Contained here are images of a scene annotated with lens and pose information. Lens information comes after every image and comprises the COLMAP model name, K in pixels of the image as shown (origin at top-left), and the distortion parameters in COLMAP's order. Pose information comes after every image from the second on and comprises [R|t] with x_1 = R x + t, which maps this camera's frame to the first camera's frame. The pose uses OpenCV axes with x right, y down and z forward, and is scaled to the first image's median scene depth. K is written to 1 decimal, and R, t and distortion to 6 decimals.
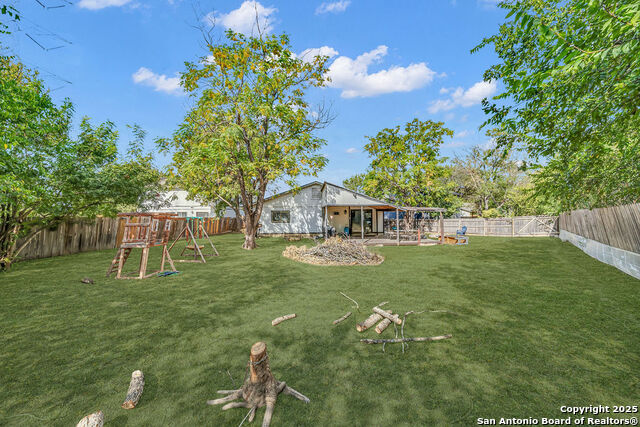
lens RADIAL K [[223.1, 0, 320.6], [0, 223.1, 214.8], [0, 0, 1]] dist [-0.001994, -0.000134]
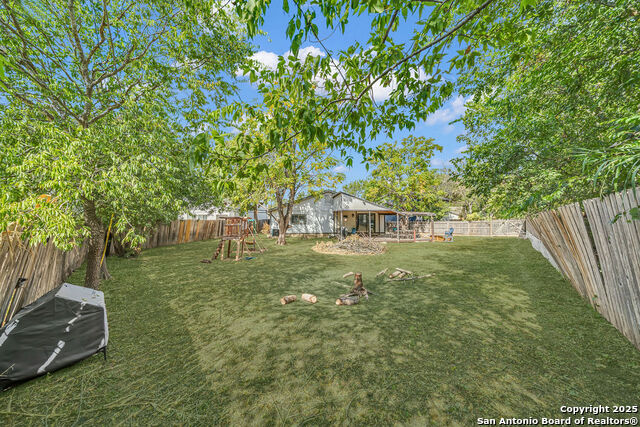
lens RADIAL K [[223.1, 0, 320.7], [0, 223.1, 215.4], [0, 0, 1]] dist [-0.001994, -0.000134]
pose [[0.999539, 0.004041, 0.030082, -0.095540], [-0.003848, 0.999972, -0.006454, -0.004782], [-0.030107, 0.006335, 0.999527, -0.183581]]
